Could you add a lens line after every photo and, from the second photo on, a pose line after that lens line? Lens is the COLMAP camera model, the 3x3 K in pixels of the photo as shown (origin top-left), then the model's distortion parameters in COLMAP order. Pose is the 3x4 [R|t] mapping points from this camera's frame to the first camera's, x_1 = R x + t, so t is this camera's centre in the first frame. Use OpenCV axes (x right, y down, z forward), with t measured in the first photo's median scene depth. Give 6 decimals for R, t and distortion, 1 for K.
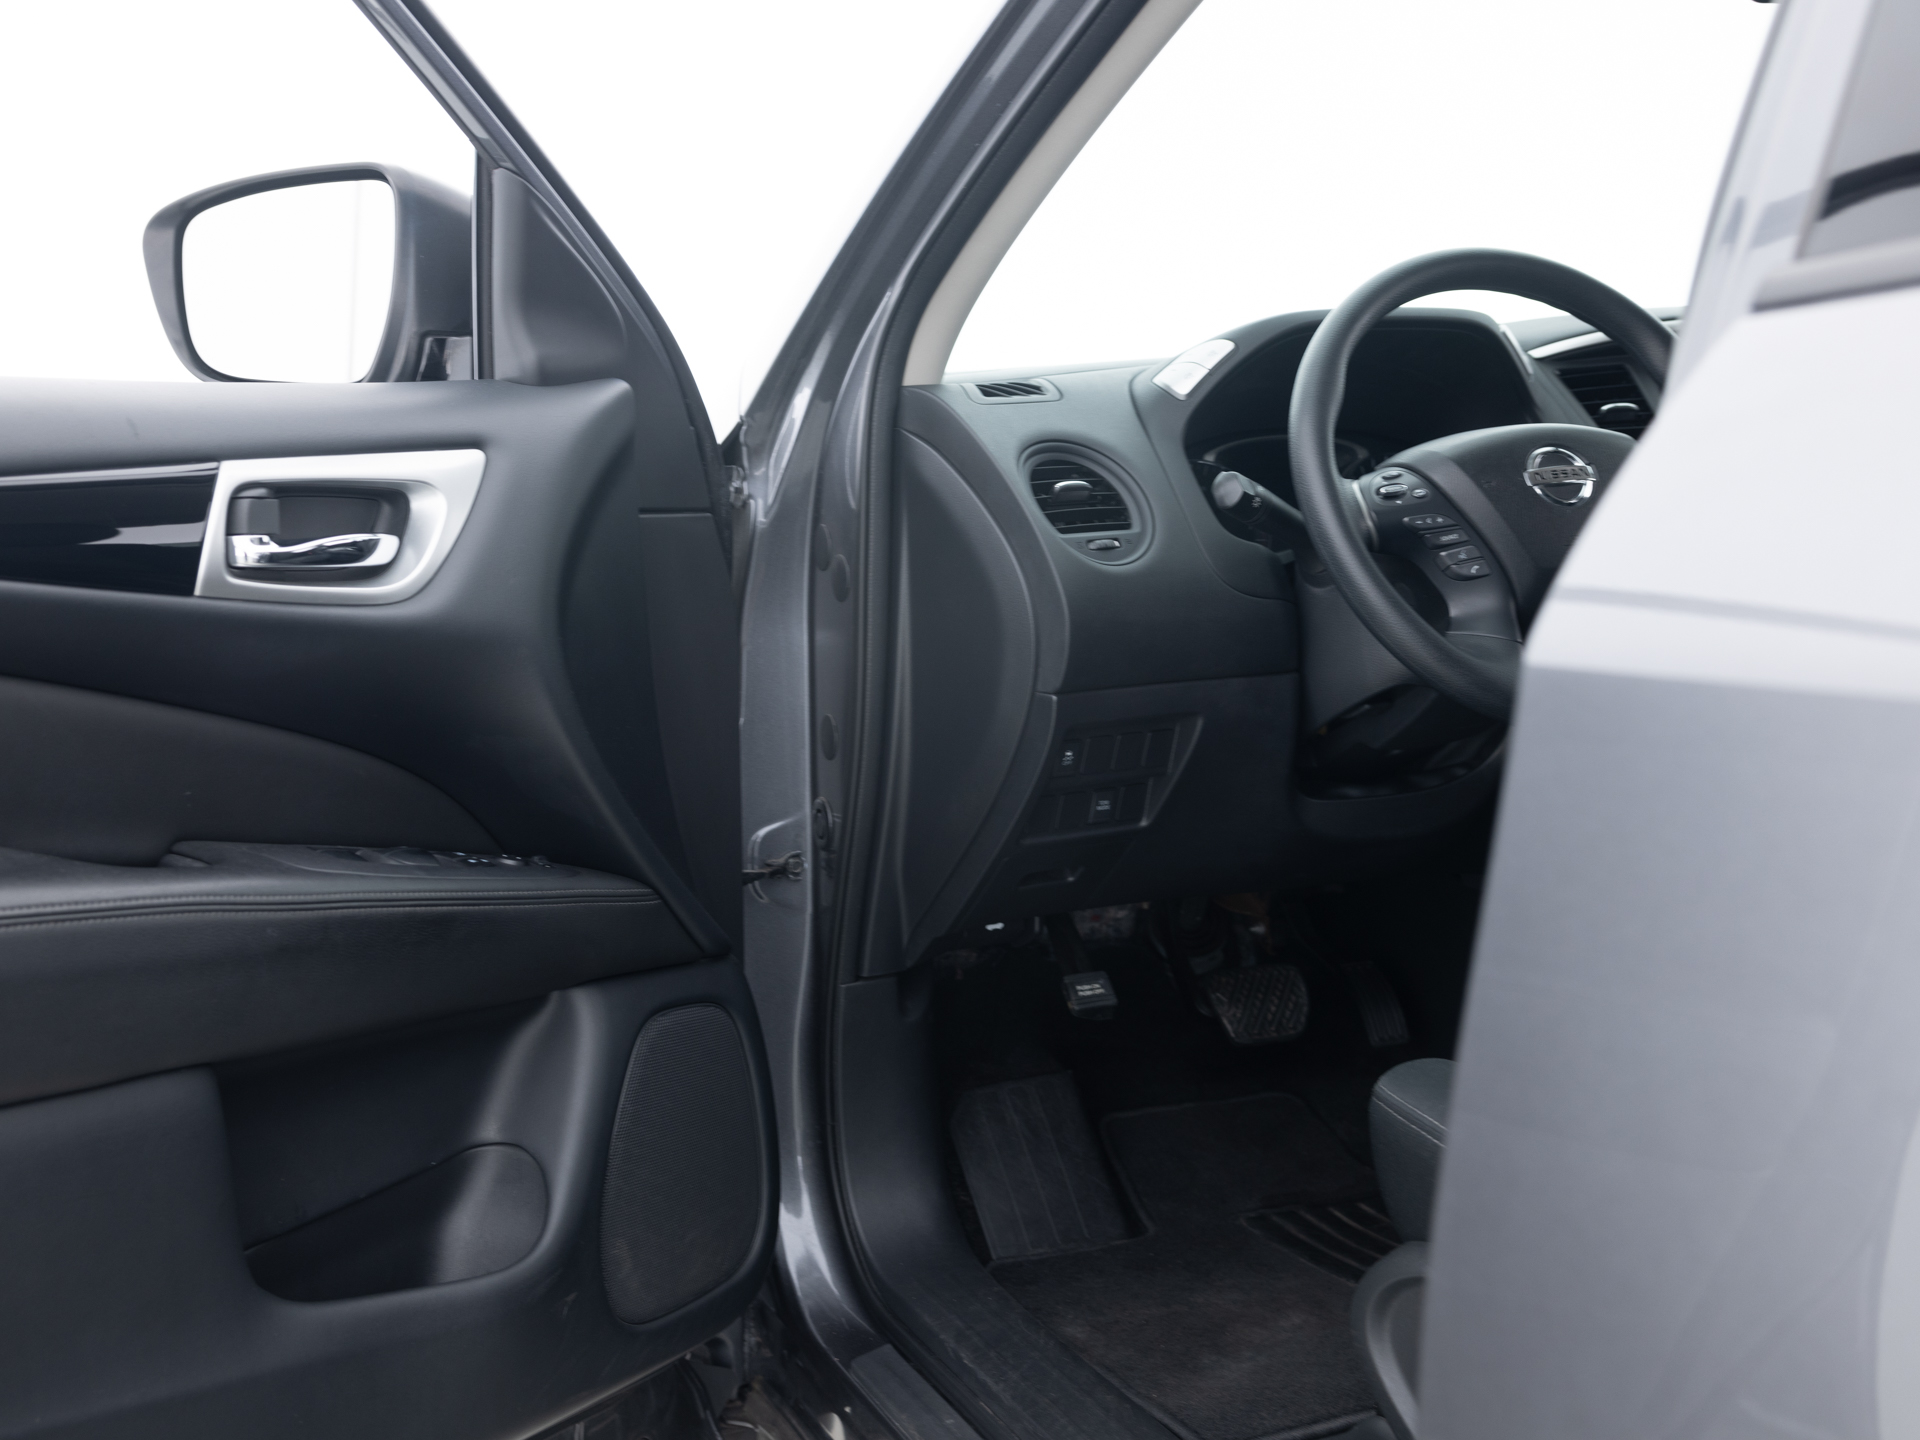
lens RADIAL K [[2157.1, 0, 960.0], [0, 2157.1, 720.0], [0, 0, 1]] dist [0.000273, 0.038930]
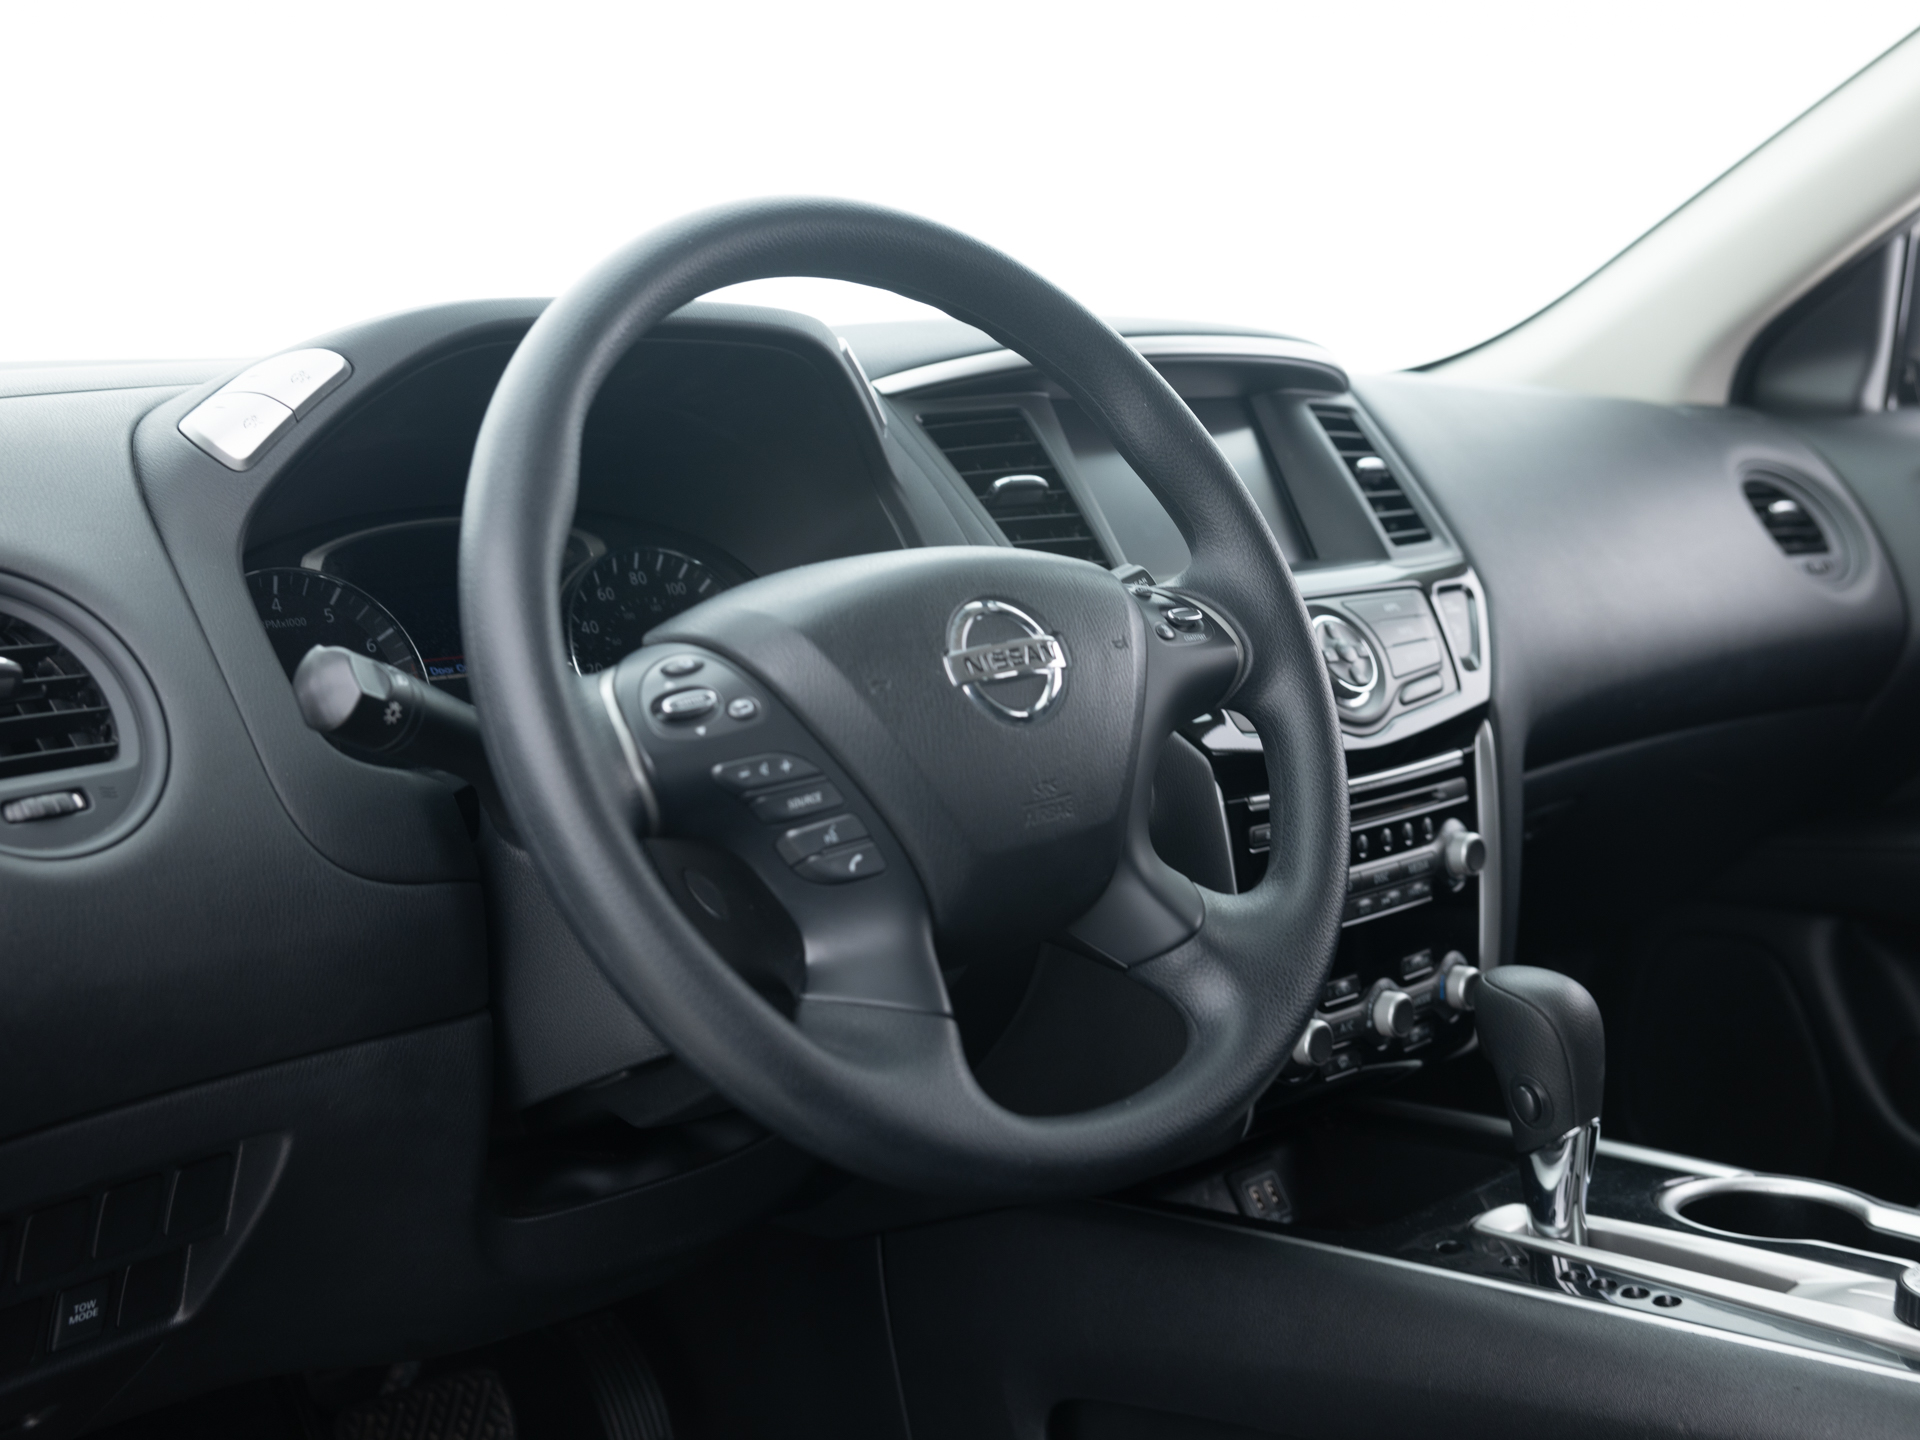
lens RADIAL K [[2157.1, 0, 960.0], [0, 2157.1, 720.0], [0, 0, 1]] dist [0.000273, 0.038930]
pose [[0.931613, -0.022635, 0.362746, 0.082202], [0.015615, 0.999630, 0.022273, -0.107364], [-0.363116, -0.015085, 0.931622, 0.518248]]
